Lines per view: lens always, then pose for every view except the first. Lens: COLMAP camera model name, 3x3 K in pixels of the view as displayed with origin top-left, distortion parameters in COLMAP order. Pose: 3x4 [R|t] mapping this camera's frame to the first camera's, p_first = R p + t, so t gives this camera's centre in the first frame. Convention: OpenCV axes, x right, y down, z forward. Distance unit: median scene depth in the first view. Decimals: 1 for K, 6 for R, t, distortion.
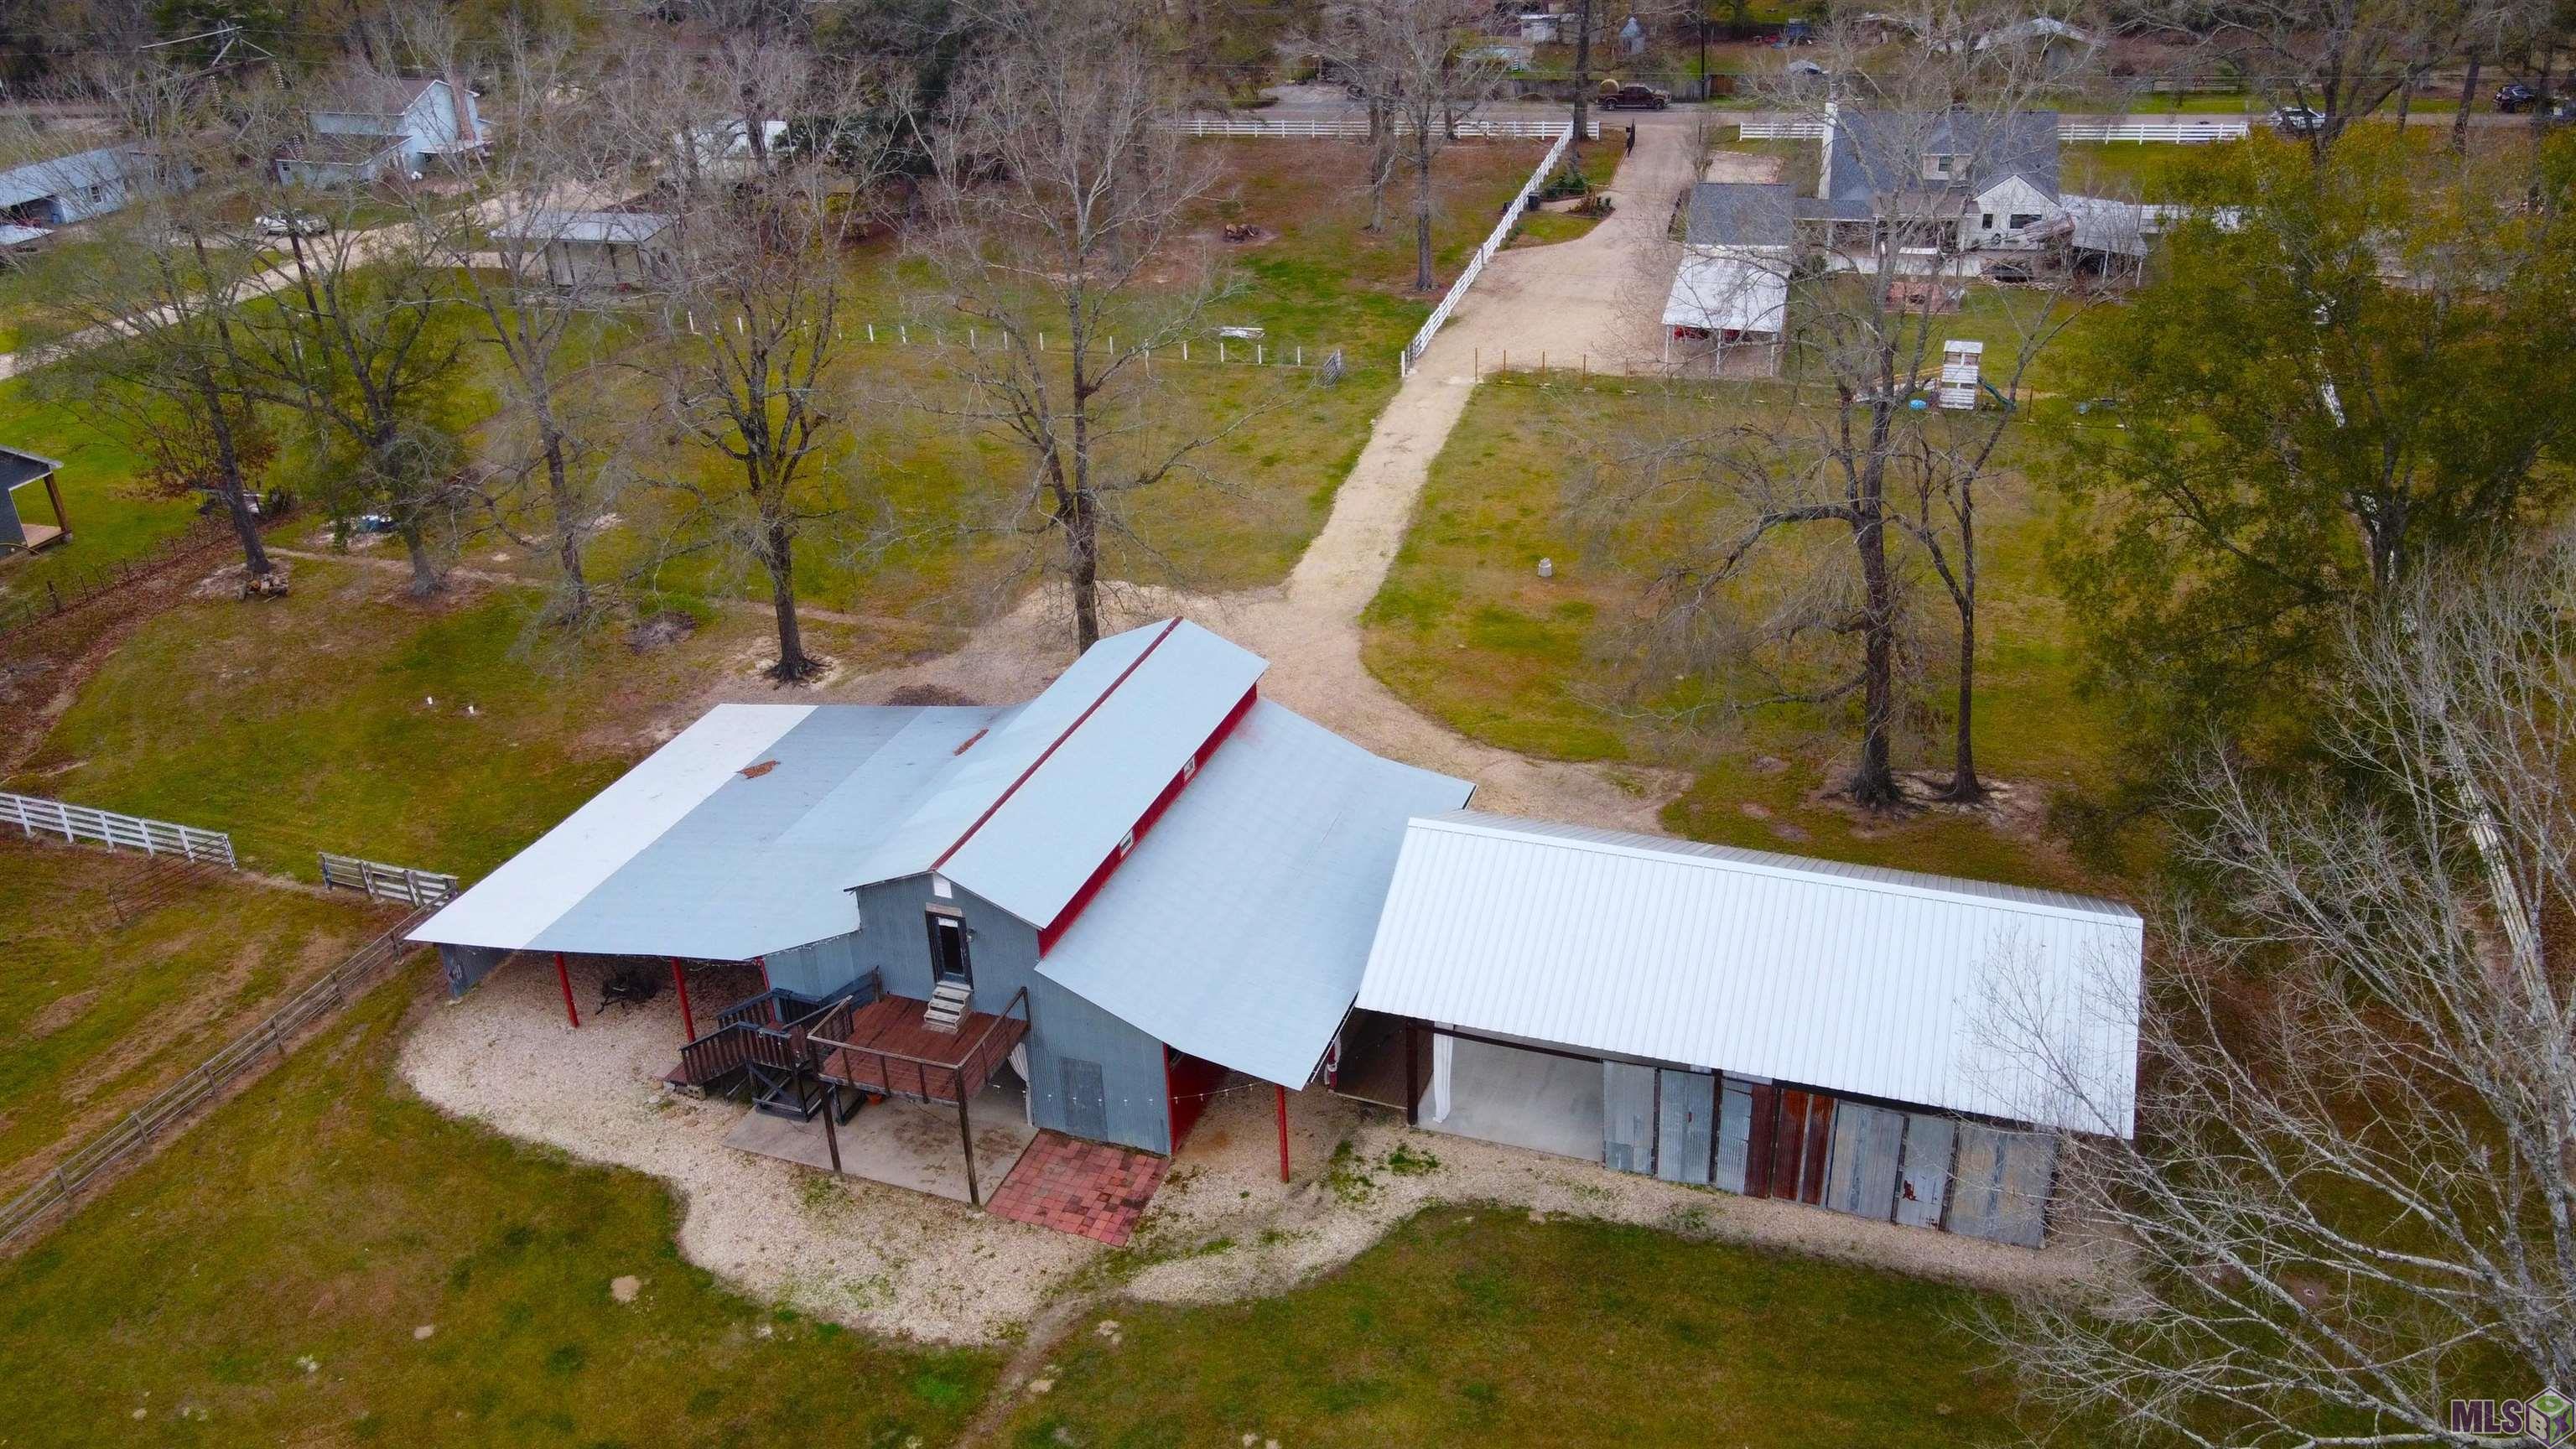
lens RADIAL K [[1956.8, 0, 1283.7], [0, 1956.8, 722.7], [0, 0, 1]] dist [-0.009735, 0.043533]
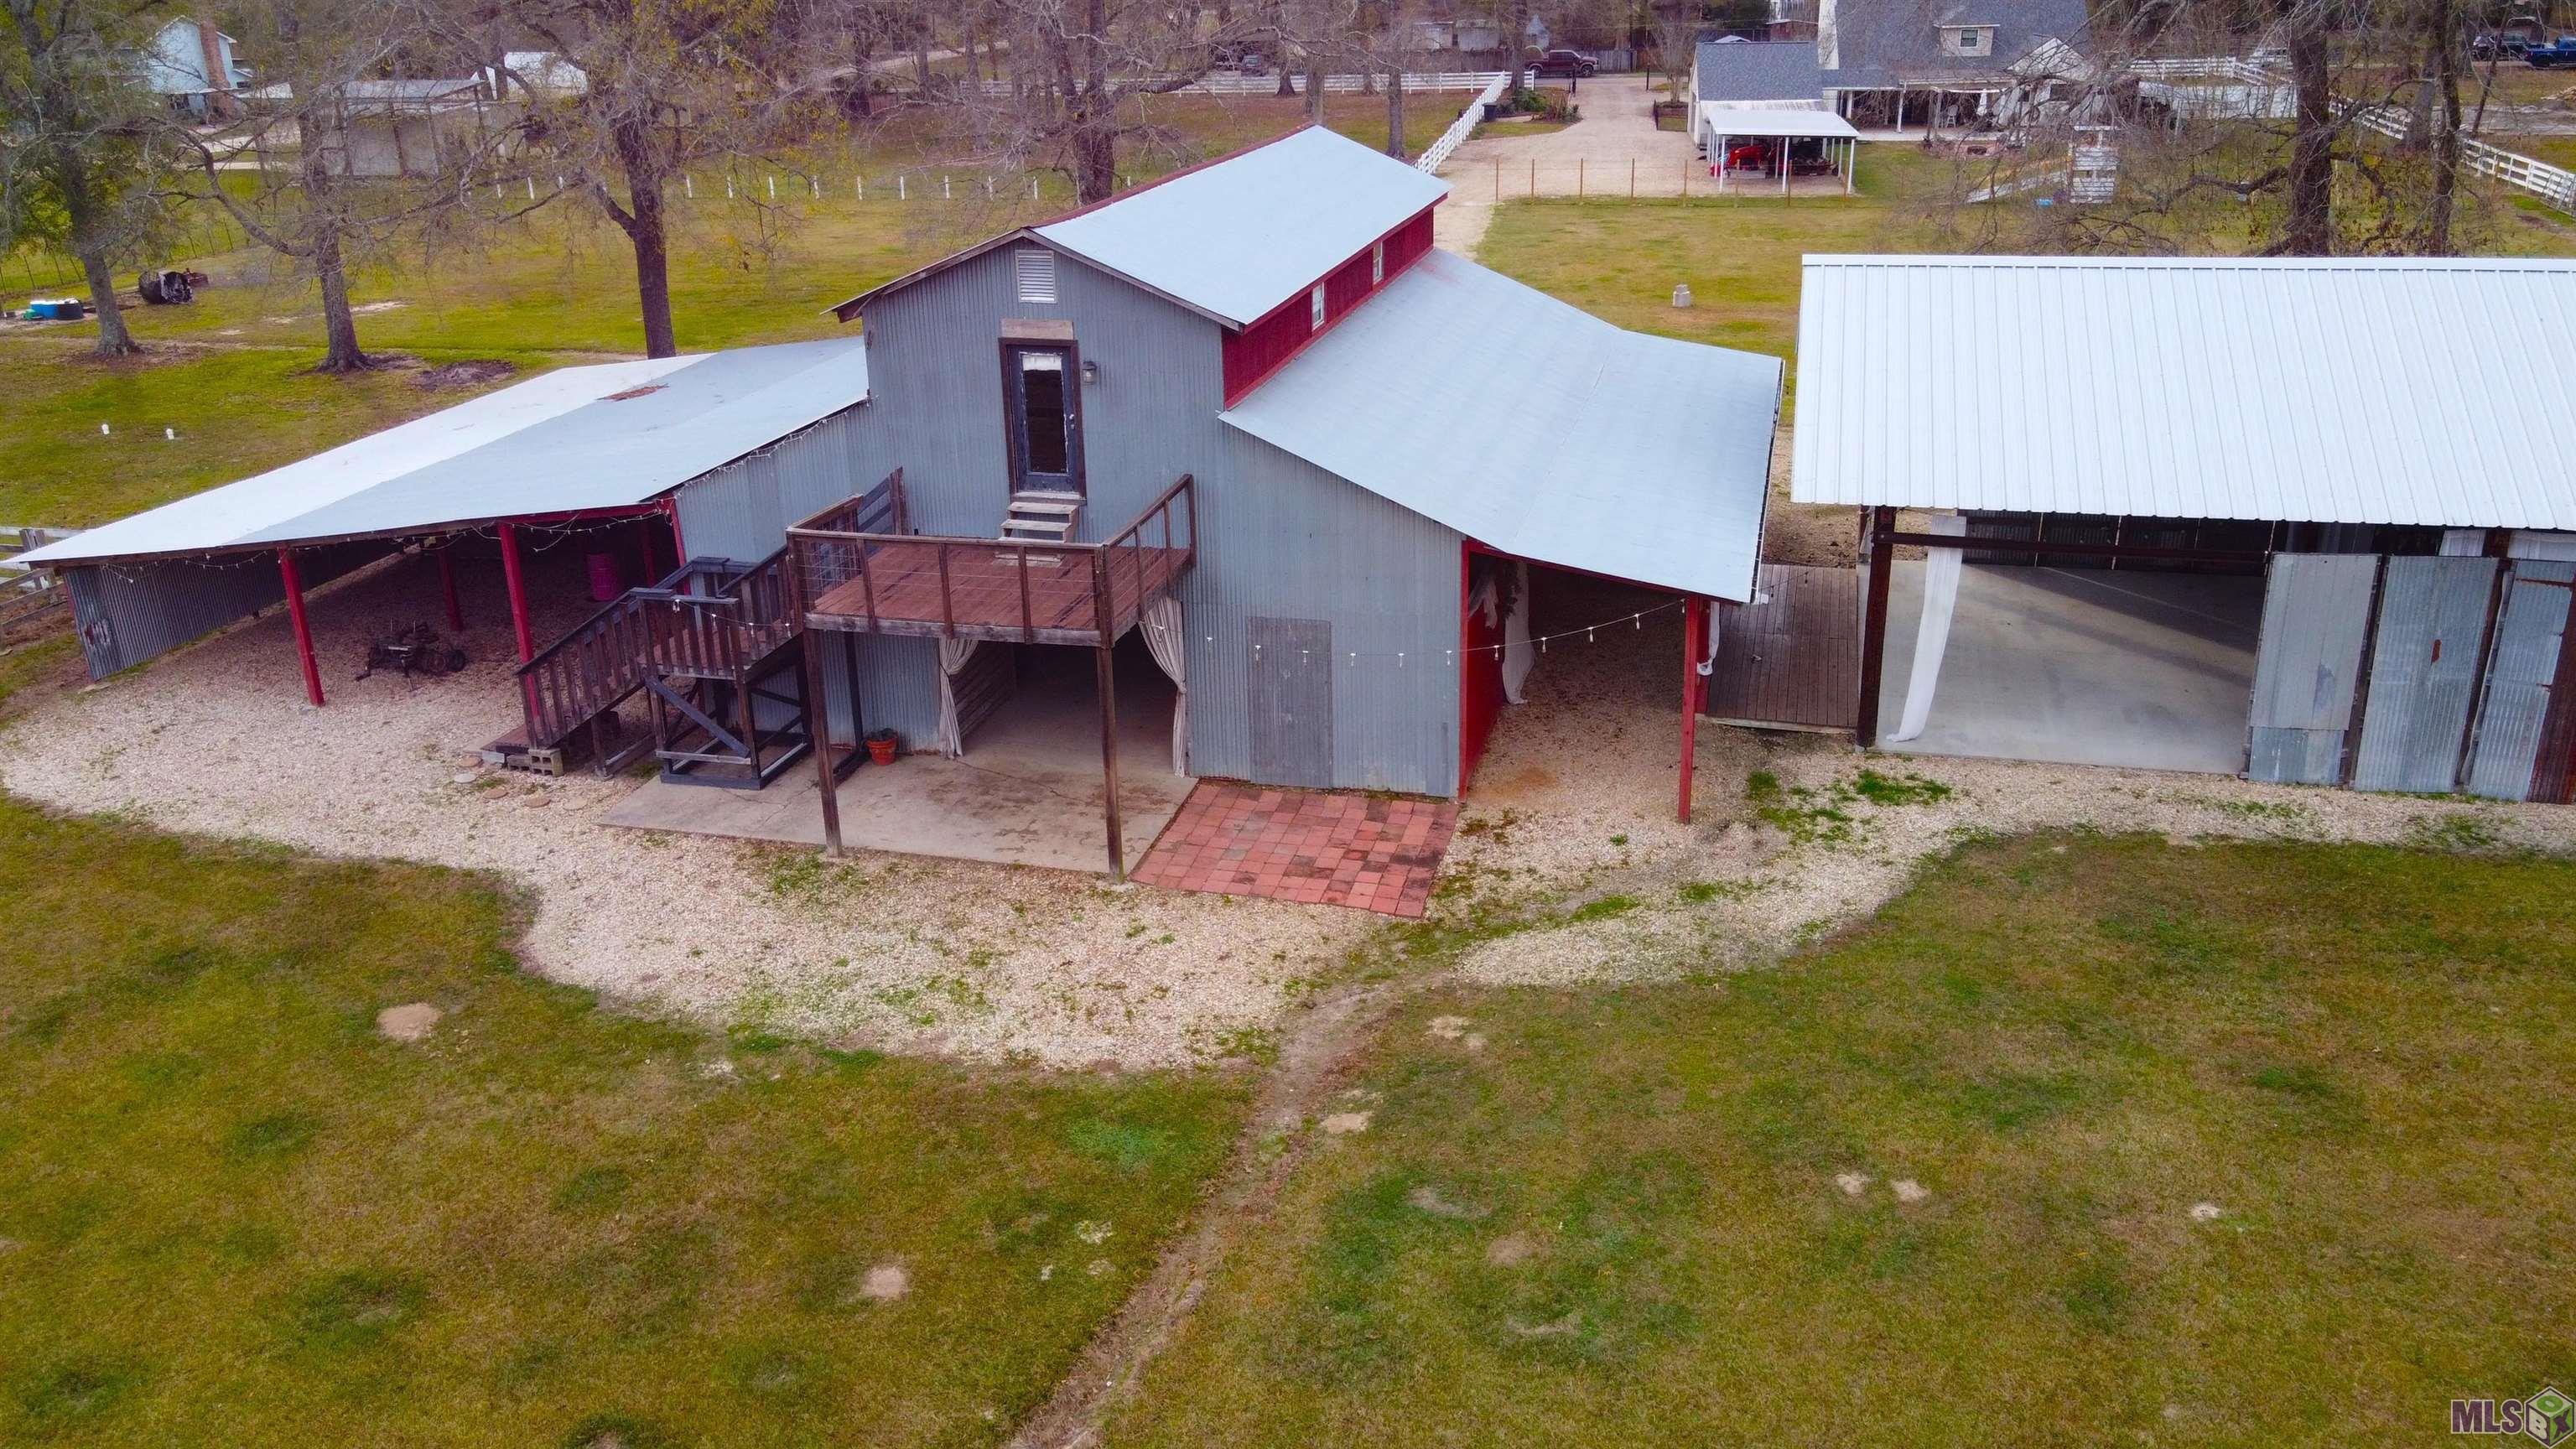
lens RADIAL K [[1956.8, 0, 1283.7], [0, 1956.8, 722.7], [0, 0, 1]] dist [-0.009735, 0.043533]
pose [[0.994817, -0.018856, 0.099918, -0.165177], [0.028826, 0.994640, -0.099299, 0.262473], [-0.097510, 0.101665, 0.990028, 0.483815]]
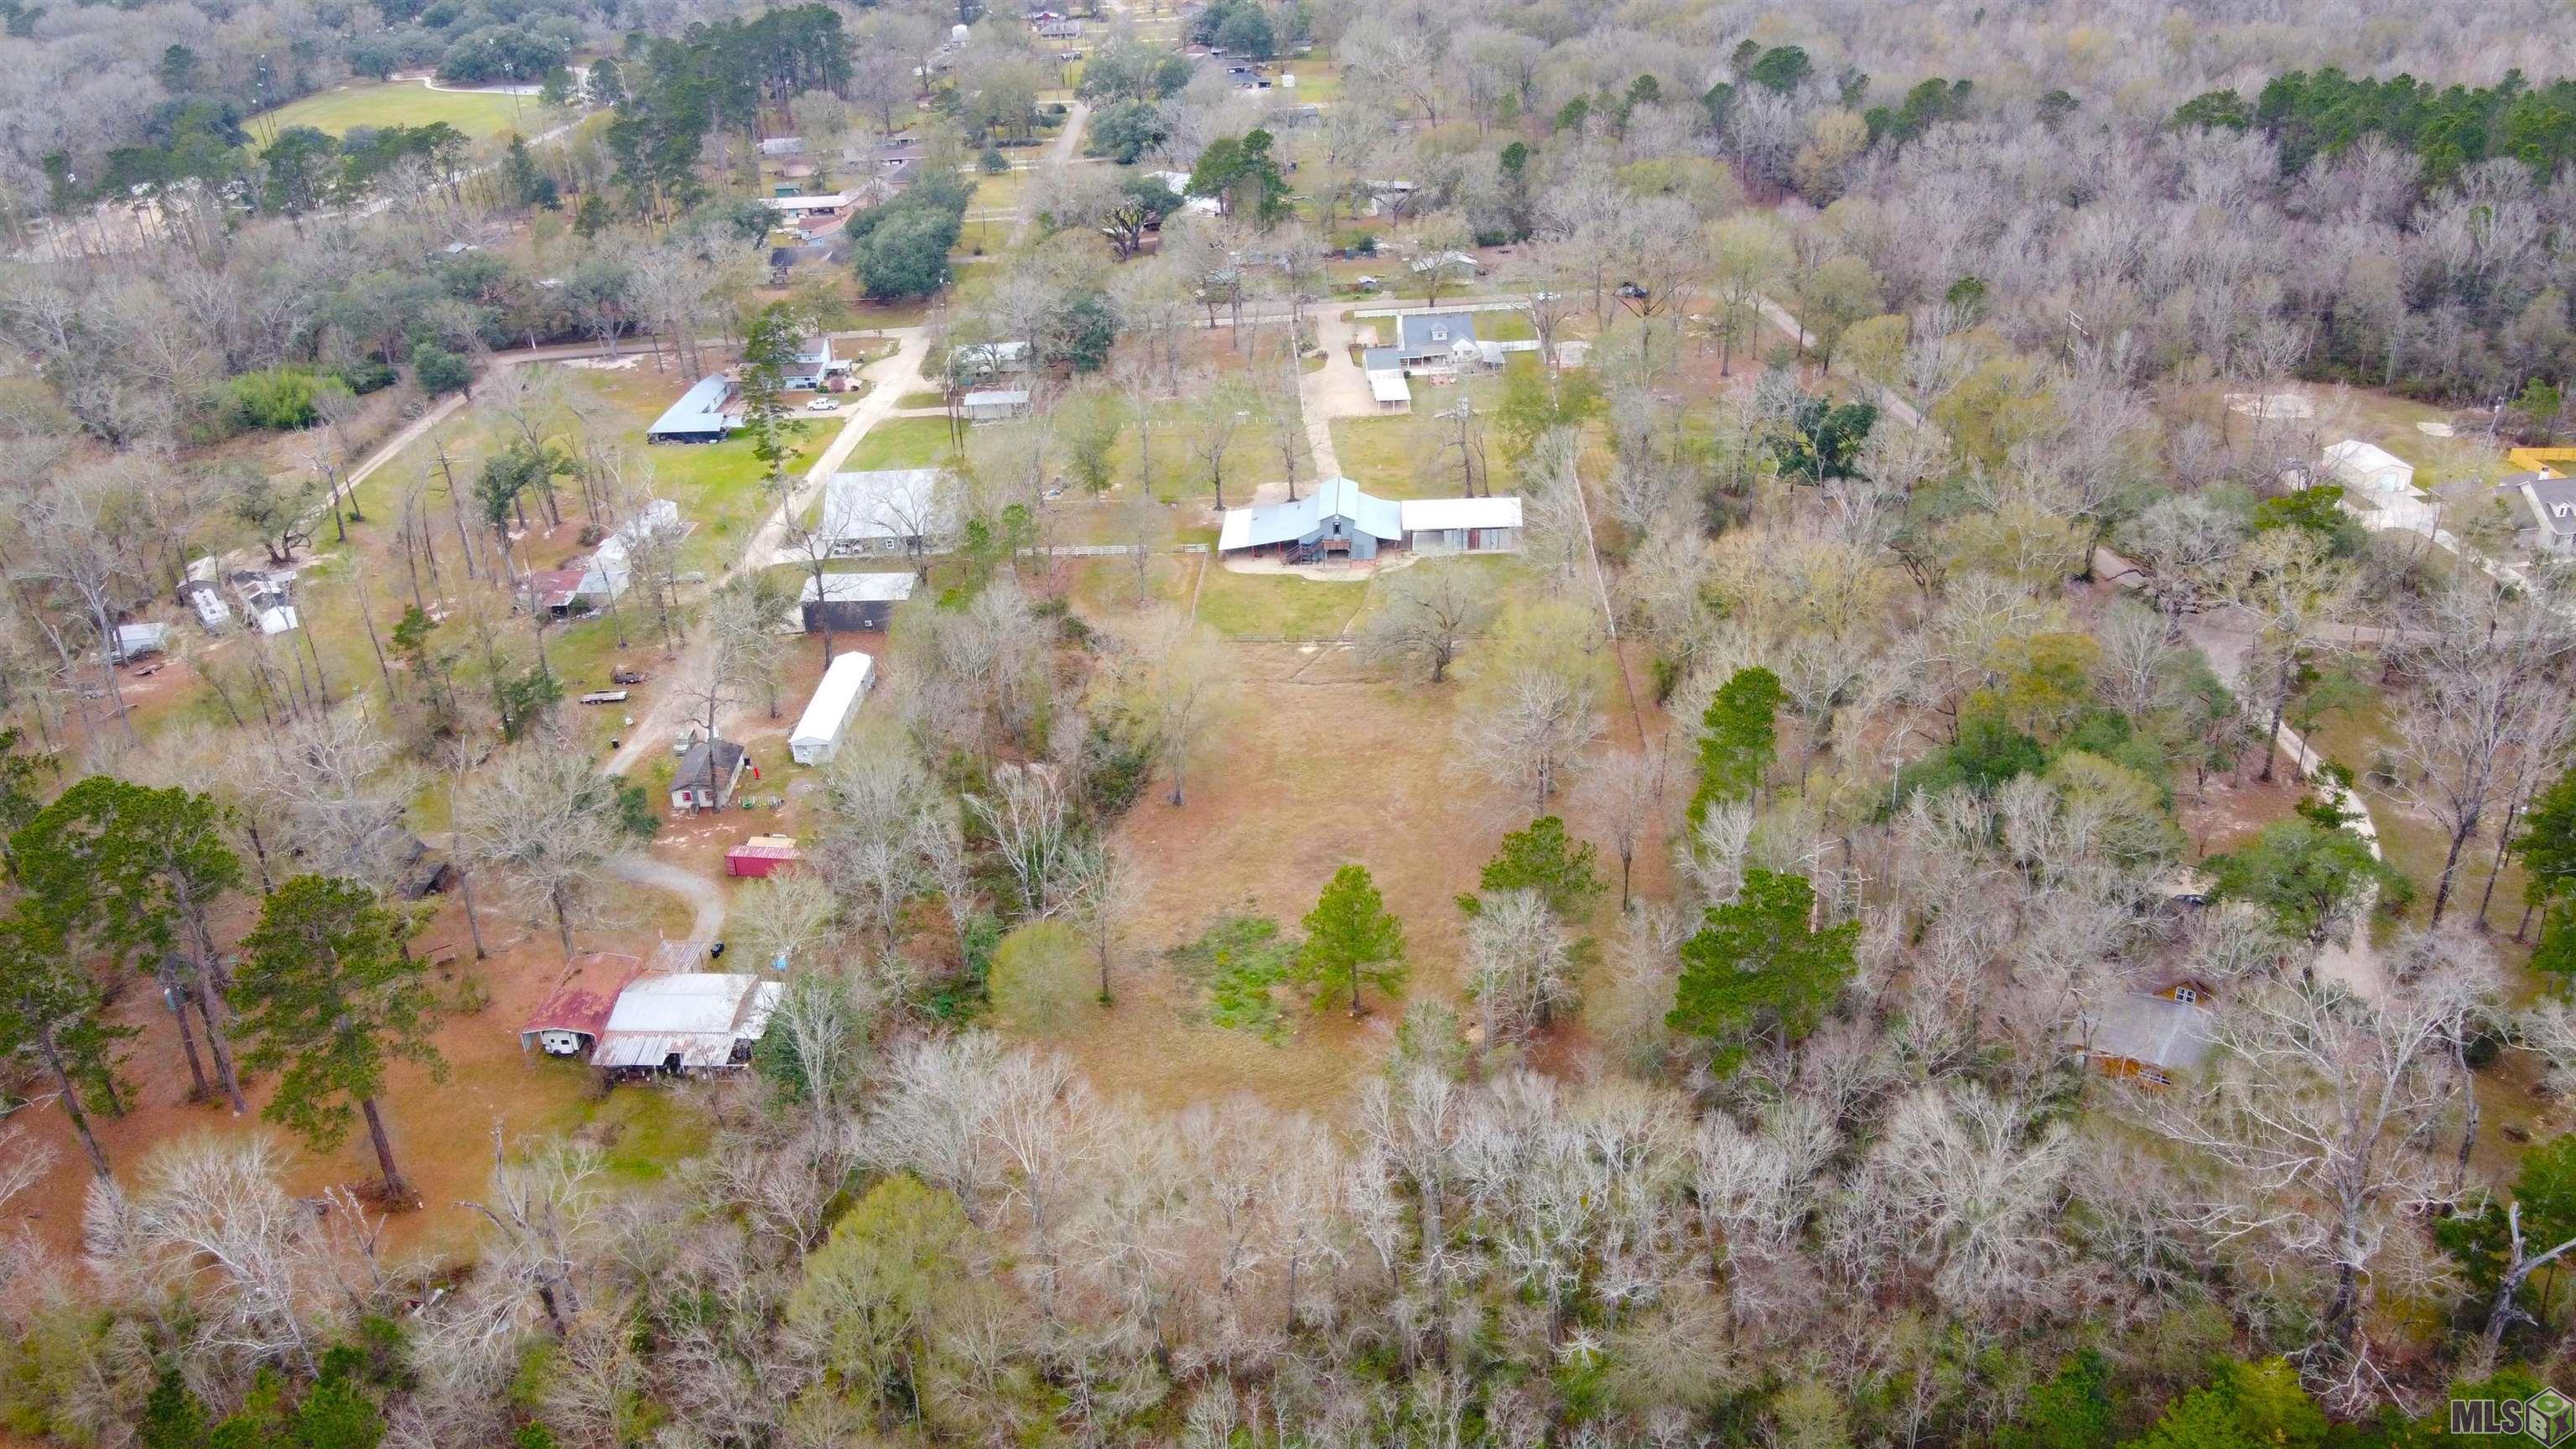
lens RADIAL K [[1956.8, 0, 1283.7], [0, 1956.8, 722.7], [0, 0, 1]] dist [-0.009735, 0.043533]
pose [[0.953772, -0.136376, 0.267806, -2.068981], [0.137707, 0.990375, 0.013898, 0.614983], [-0.267123, 0.023623, 0.963373, -4.841296]]
